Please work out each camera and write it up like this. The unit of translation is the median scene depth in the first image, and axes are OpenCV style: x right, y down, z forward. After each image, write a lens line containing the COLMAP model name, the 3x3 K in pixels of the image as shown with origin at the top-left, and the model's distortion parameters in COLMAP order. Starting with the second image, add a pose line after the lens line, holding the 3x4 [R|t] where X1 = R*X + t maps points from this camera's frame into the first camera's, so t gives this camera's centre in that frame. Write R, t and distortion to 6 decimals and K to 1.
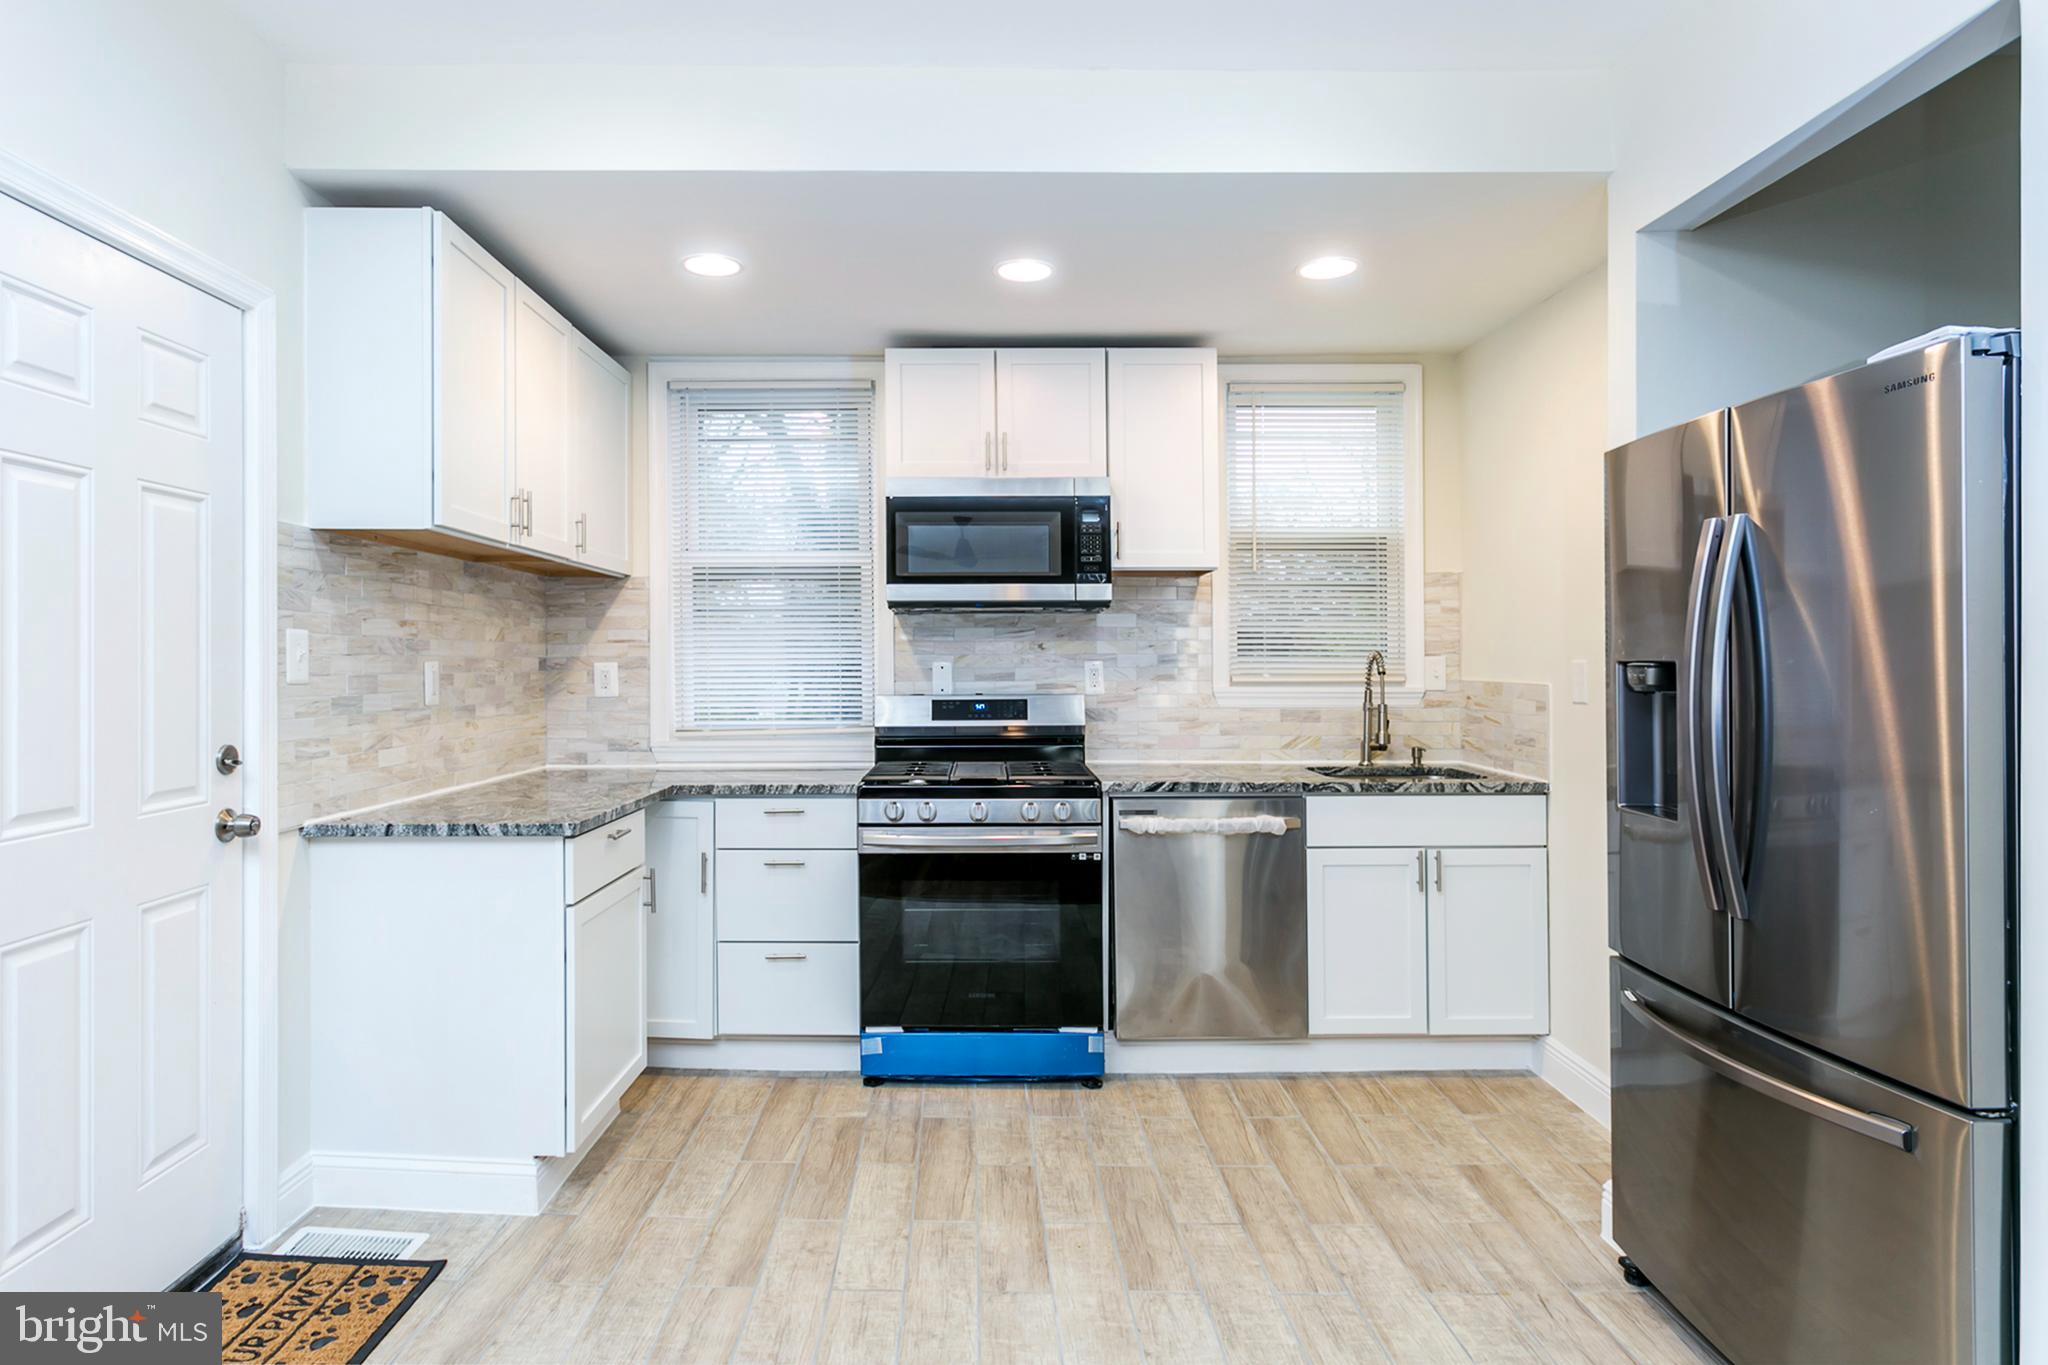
lens RADIAL K [[1162.0, 0, 977.4], [0, 1162.0, 670.2], [0, 0, 1]] dist [0.002973, -0.000049]
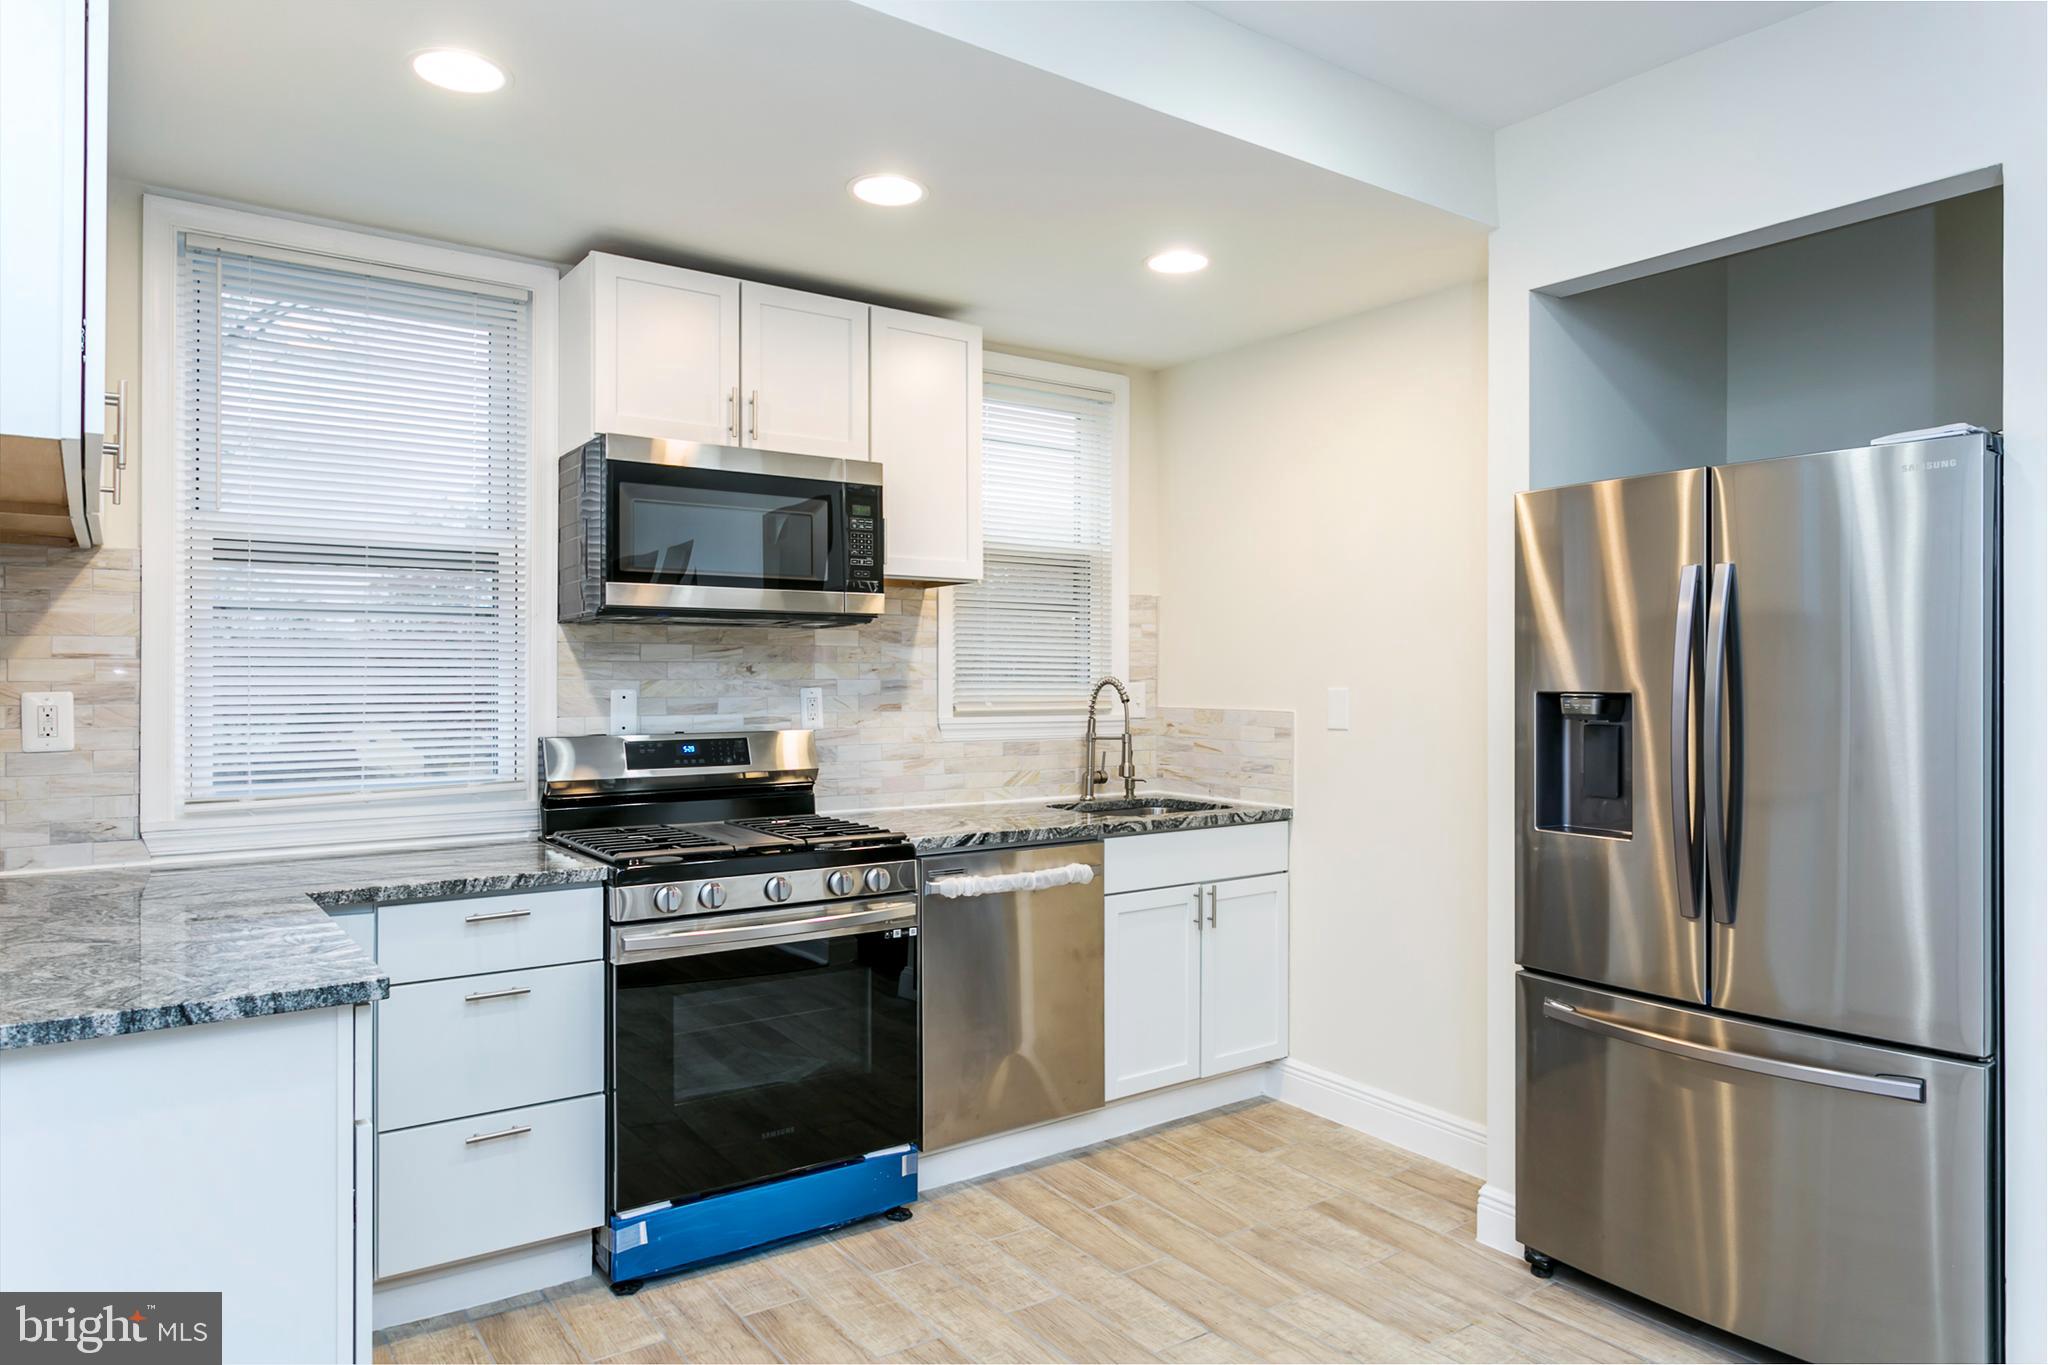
lens RADIAL K [[1291.1, 0, 1044.8], [0, 1291.1, 679.3], [0, 0, 1]] dist [-0.004302, 0.003794]
pose [[0.808083, 0.002075, 0.589066, -0.346671], [0.001700, 0.999981, -0.005854, -0.009741], [-0.589067, 0.005732, 0.808064, 0.215446]]
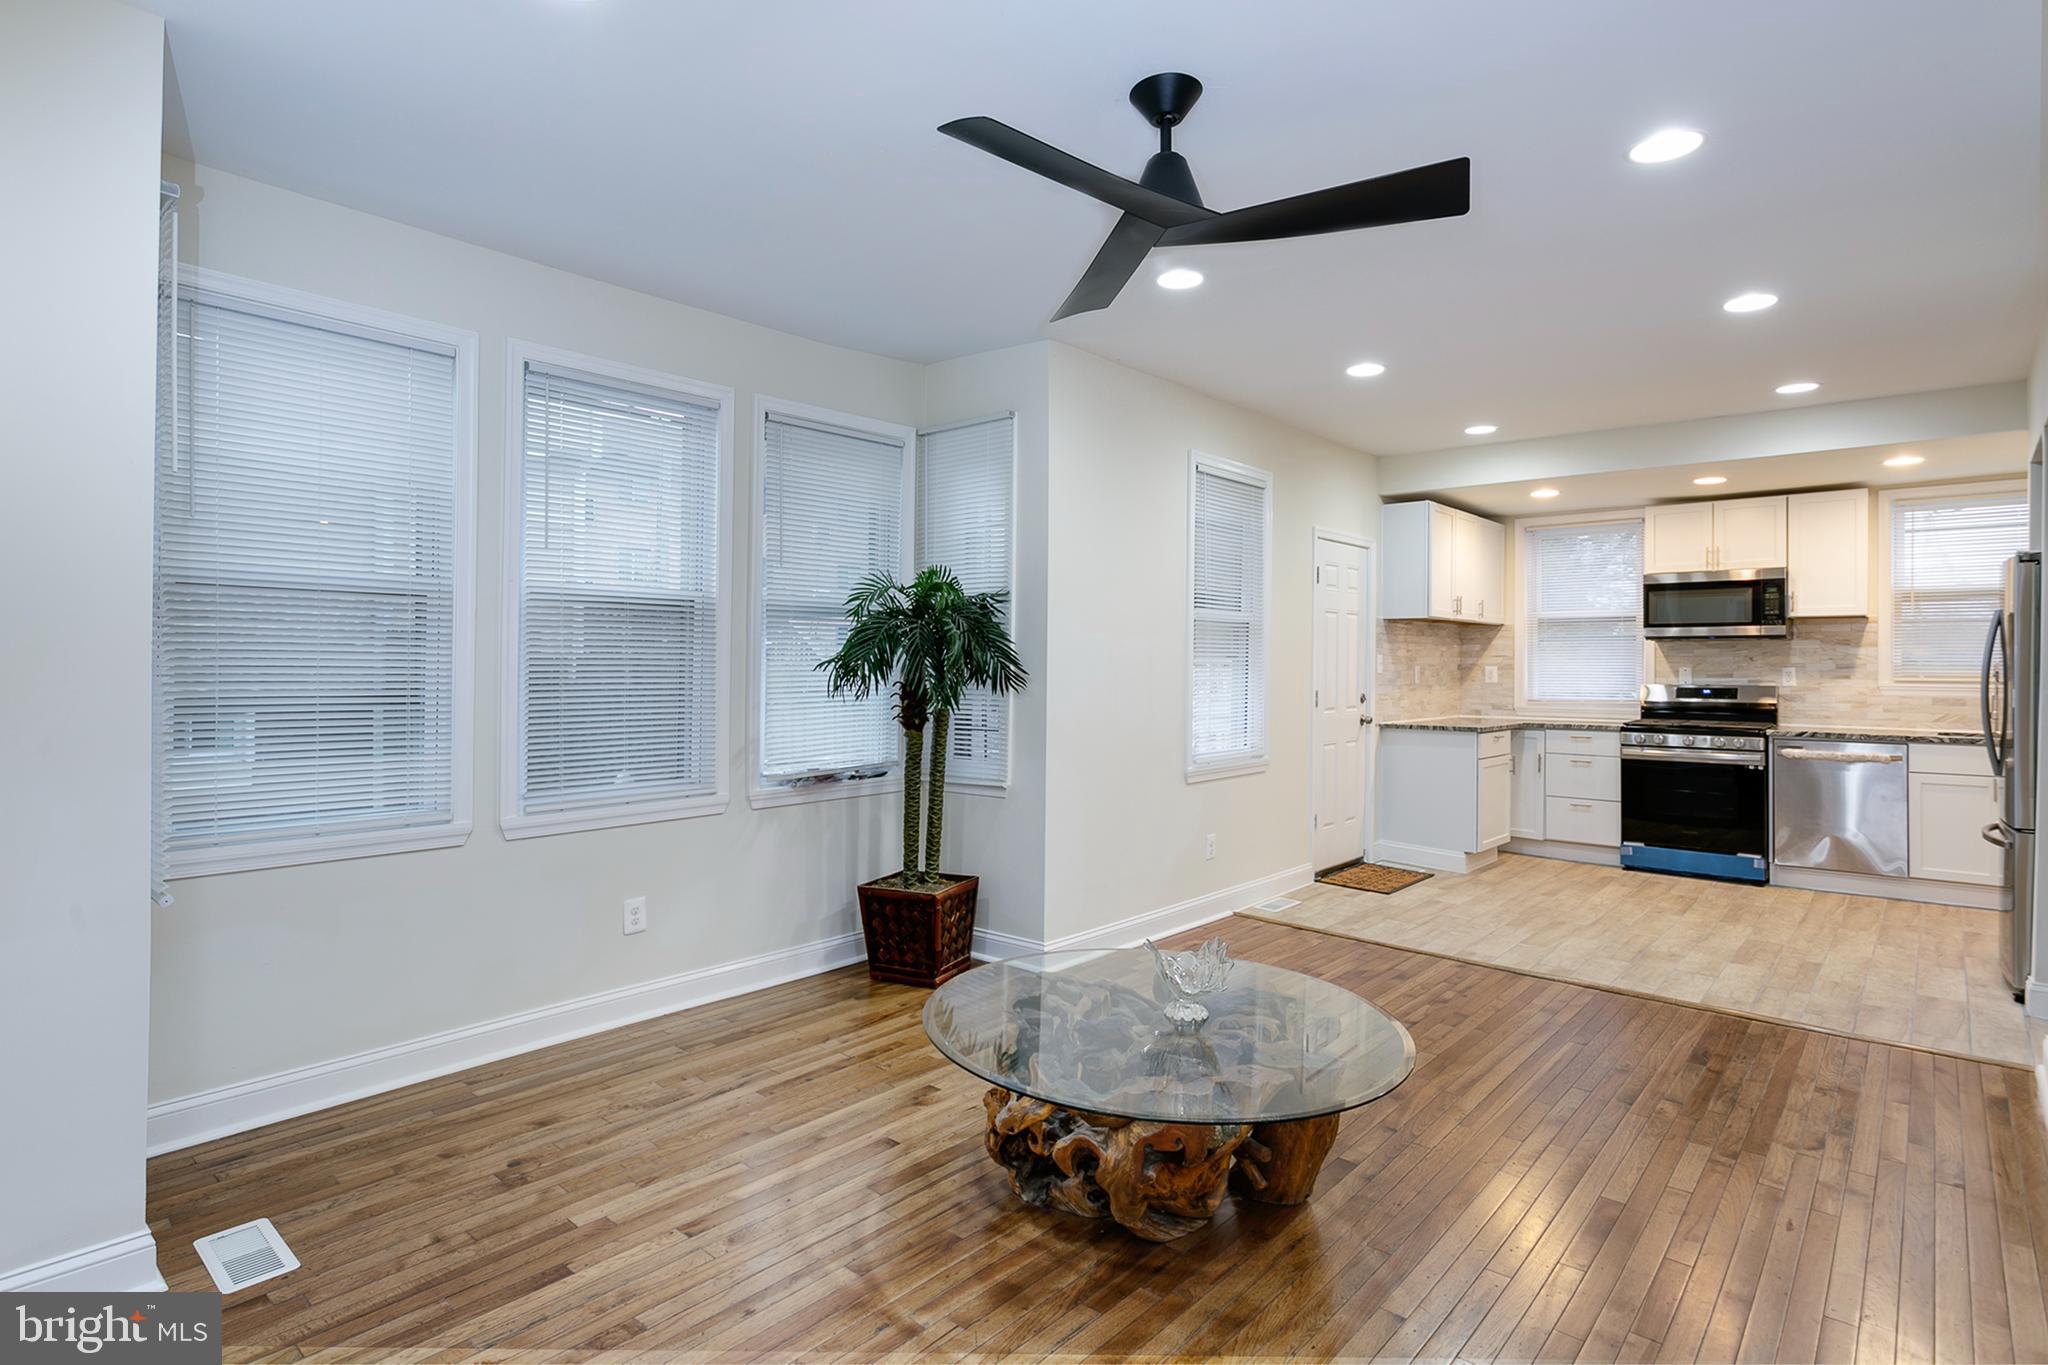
lens RADIAL K [[1084.6, 0, 949.7], [0, 1084.6, 668.1], [0, 0, 1]] dist [-0.003455, 0.001253]
pose [[0.724740, 0.007149, -0.688985, 0.361872], [-0.008480, 0.999963, 0.001456, 0.001960], [0.688970, 0.004787, 0.724774, -1.237256]]
